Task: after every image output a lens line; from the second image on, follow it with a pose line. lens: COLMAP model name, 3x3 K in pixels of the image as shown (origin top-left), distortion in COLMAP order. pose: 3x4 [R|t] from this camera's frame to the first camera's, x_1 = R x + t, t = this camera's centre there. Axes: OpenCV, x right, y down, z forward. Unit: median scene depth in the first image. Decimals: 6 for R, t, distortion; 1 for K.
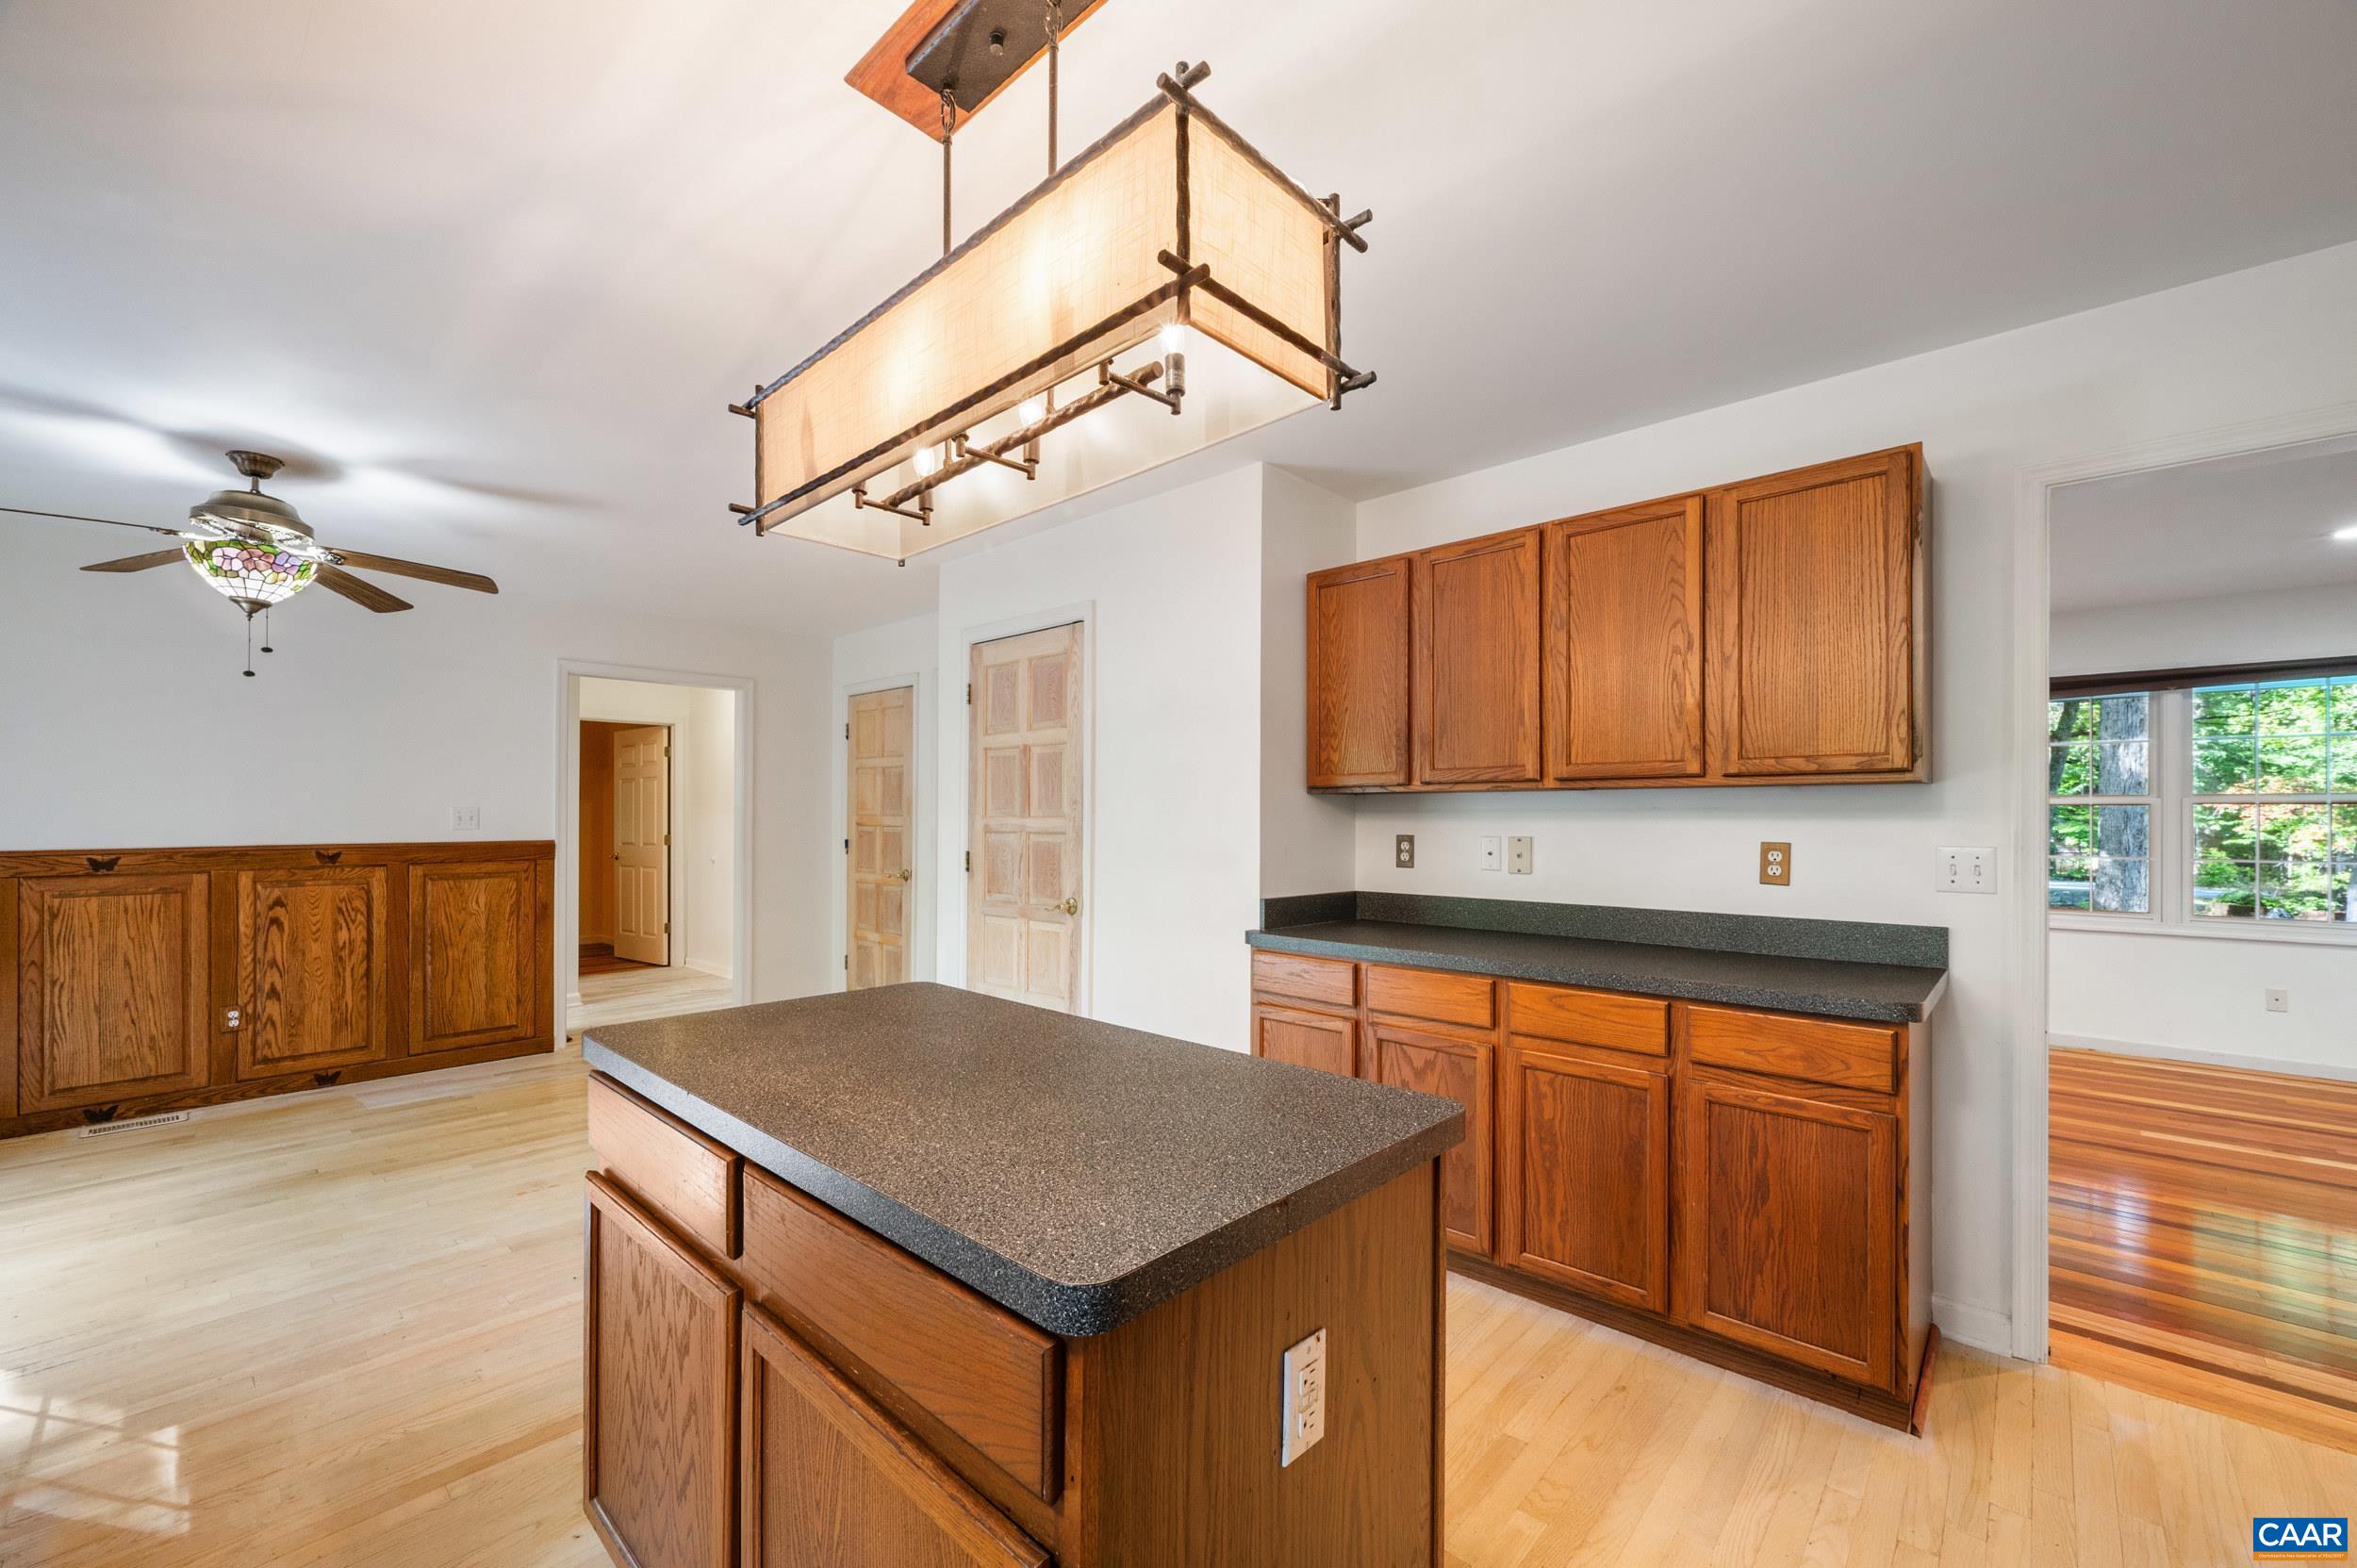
lens RADIAL K [[939.5, 0, 1183.6], [0, 939.5, 810.9], [0, 0, 1]] dist [-0.002005, -0.000168]
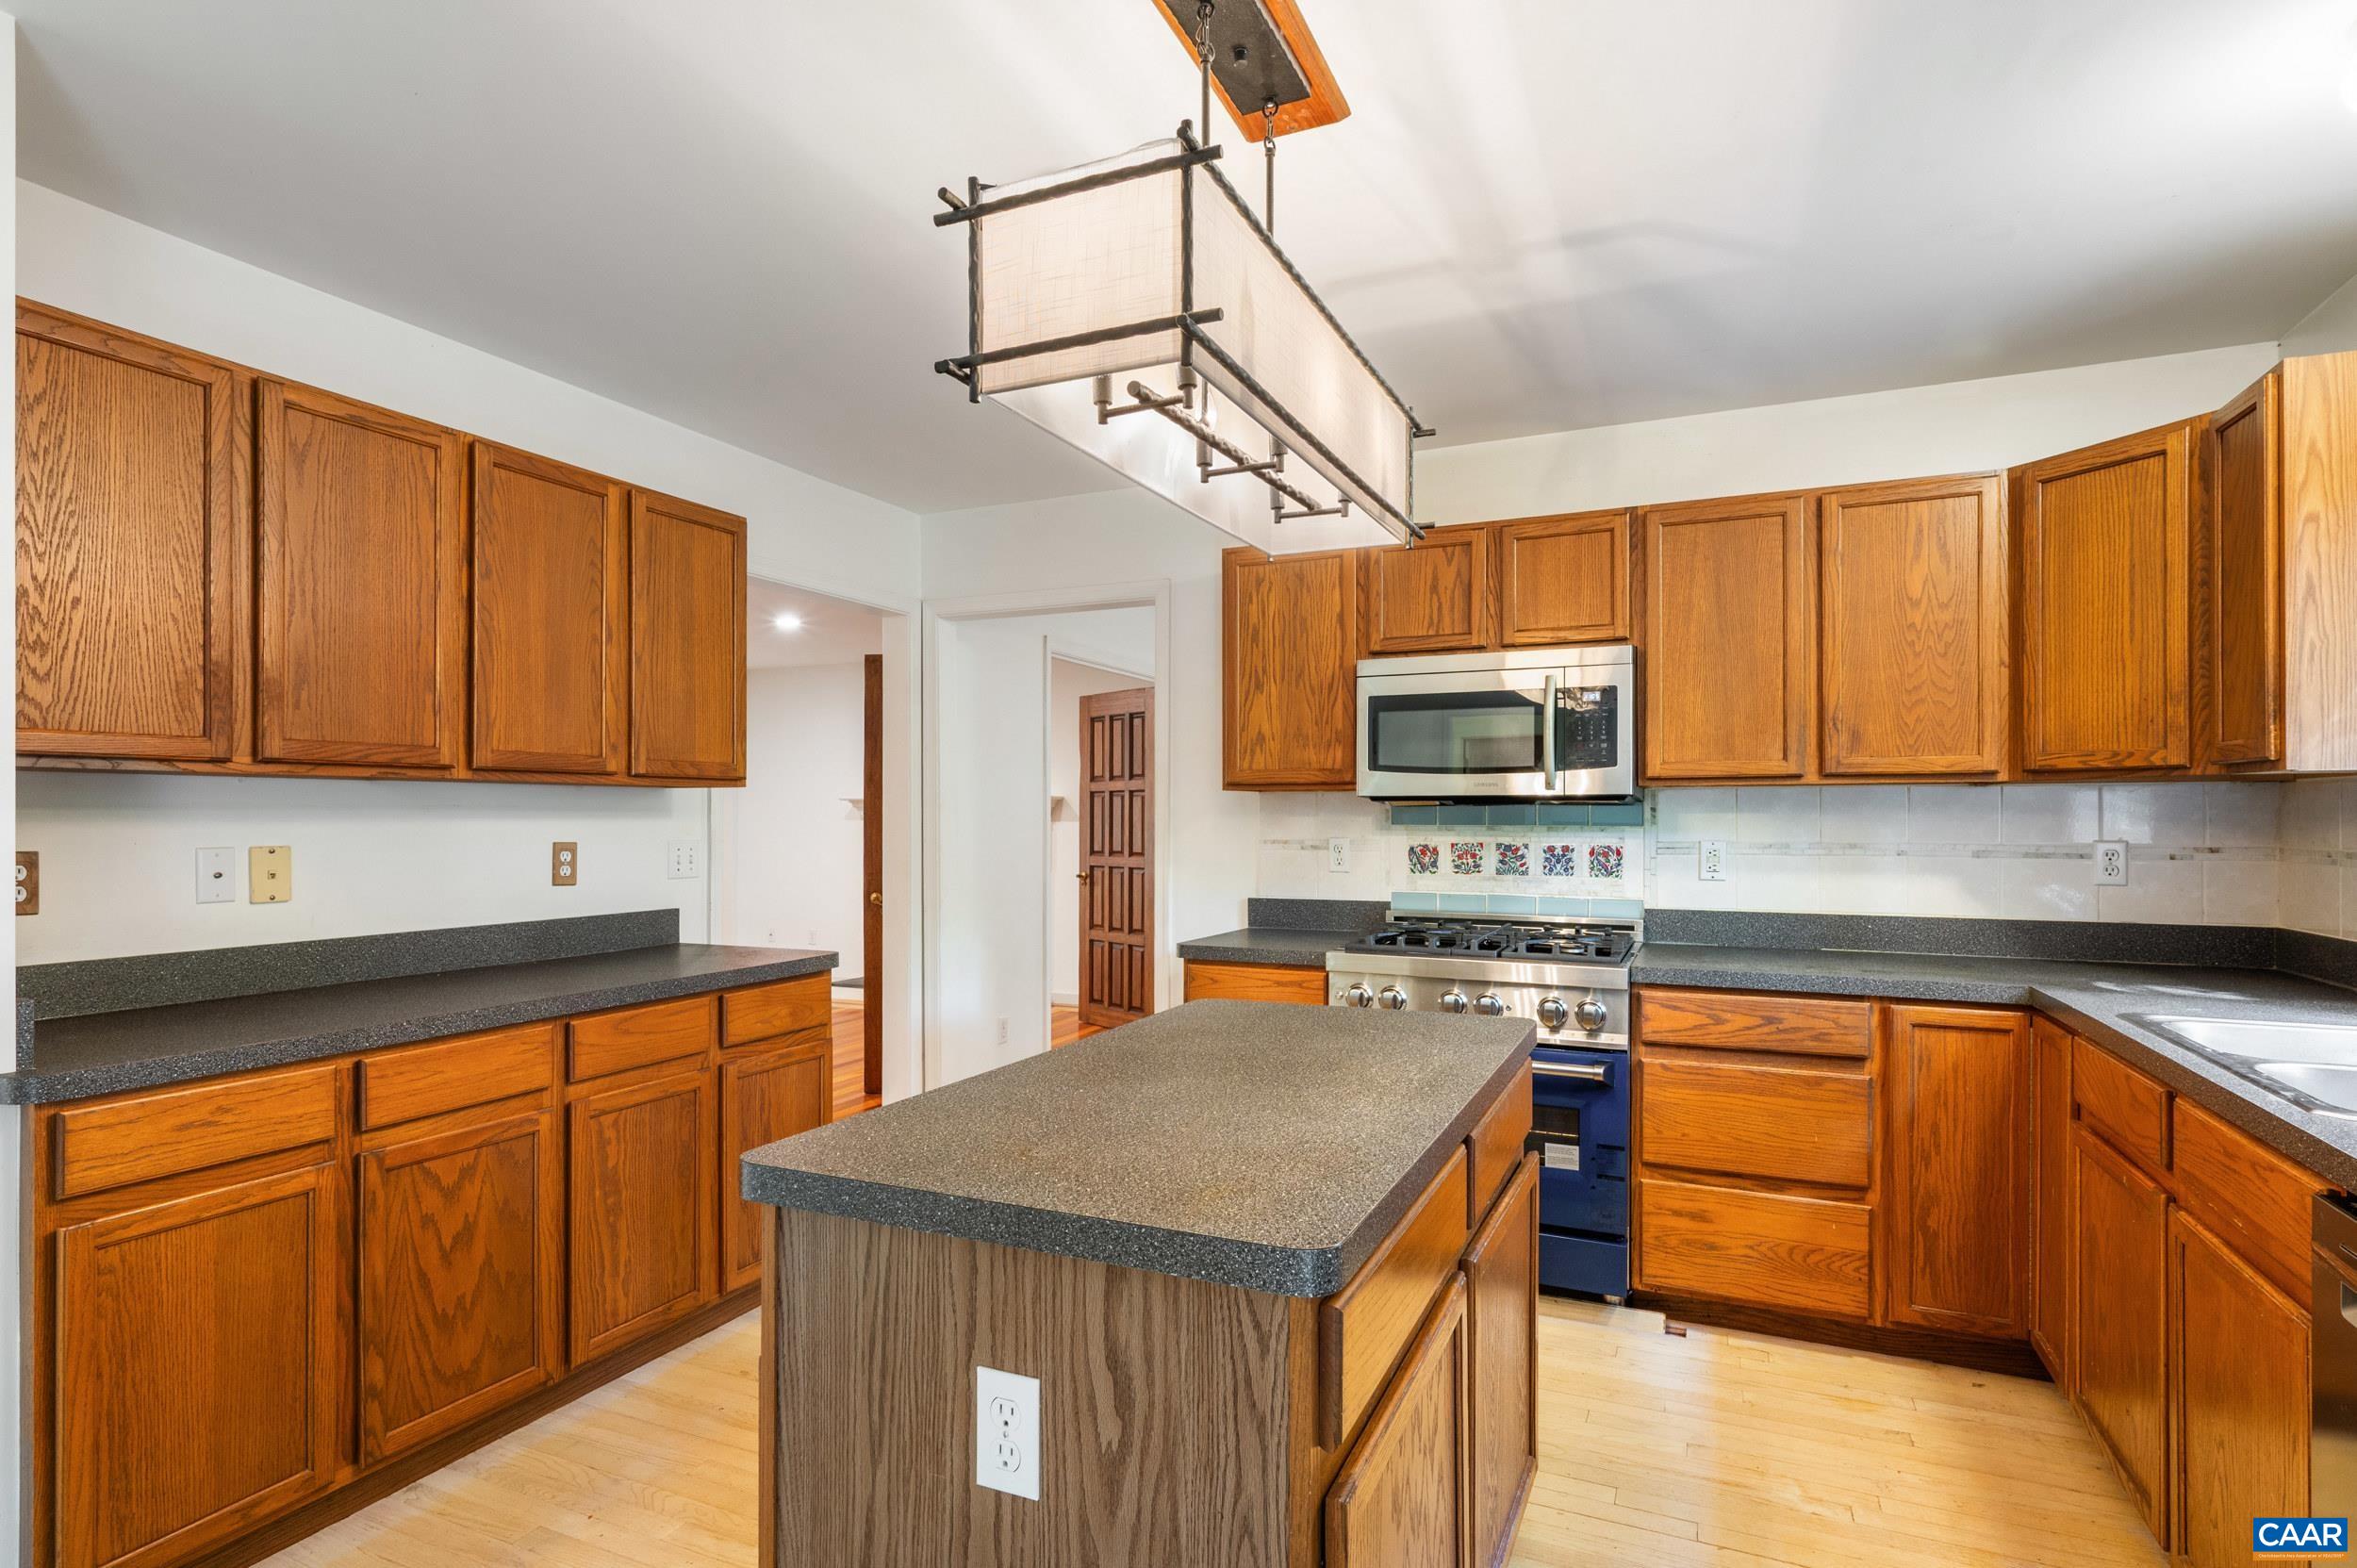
lens RADIAL K [[1192.0, 0, 1168.0], [0, 1192.0, 815.2], [0, 0, 1]] dist [0.003690, -0.000353]
pose [[-0.306184, -0.000338, 0.951972, -0.511403], [-0.008551, 0.999961, -0.002395, 0.001917], [-0.951934, -0.008874, -0.306175, 0.535843]]
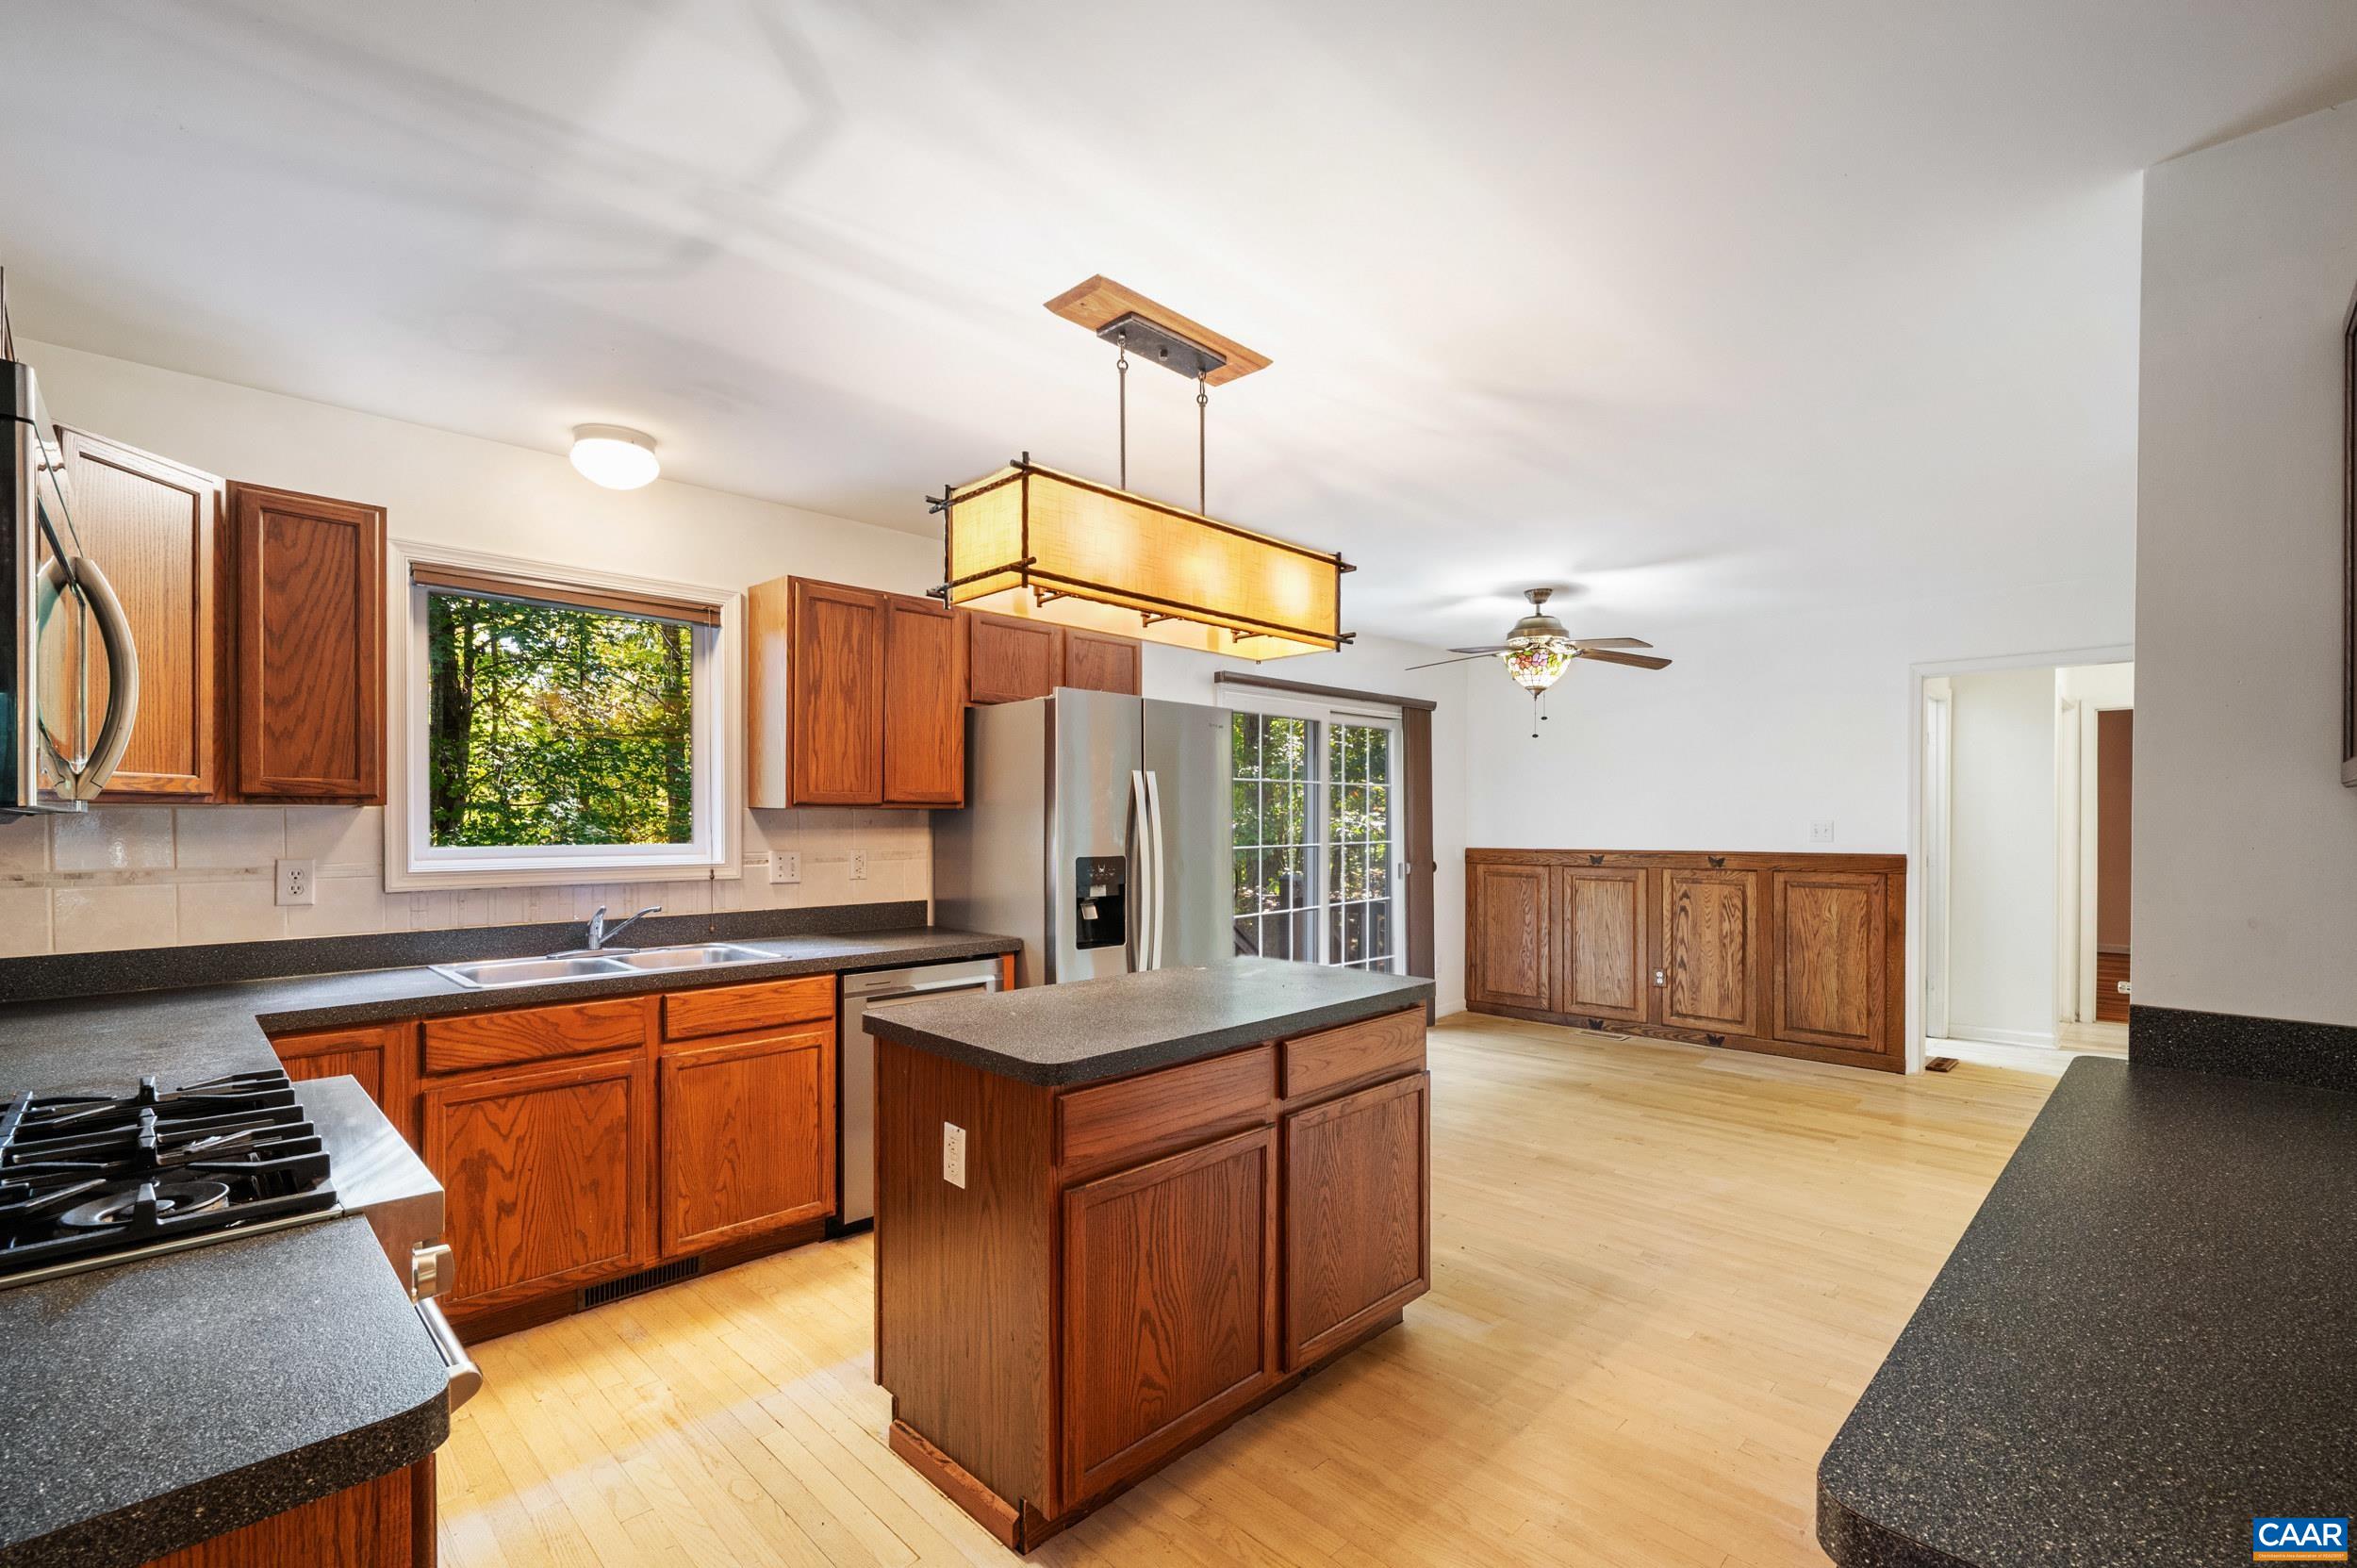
lens RADIAL K [[1030.3, 0, 1164.5], [0, 1030.3, 822.4], [0, 0, 1]] dist [0.003959, 0.000105]
pose [[-0.049825, 0.002221, -0.998756, 0.563991], [0.007380, 0.999971, 0.001856, -0.012075], [0.998731, -0.007278, -0.049840, 0.396584]]
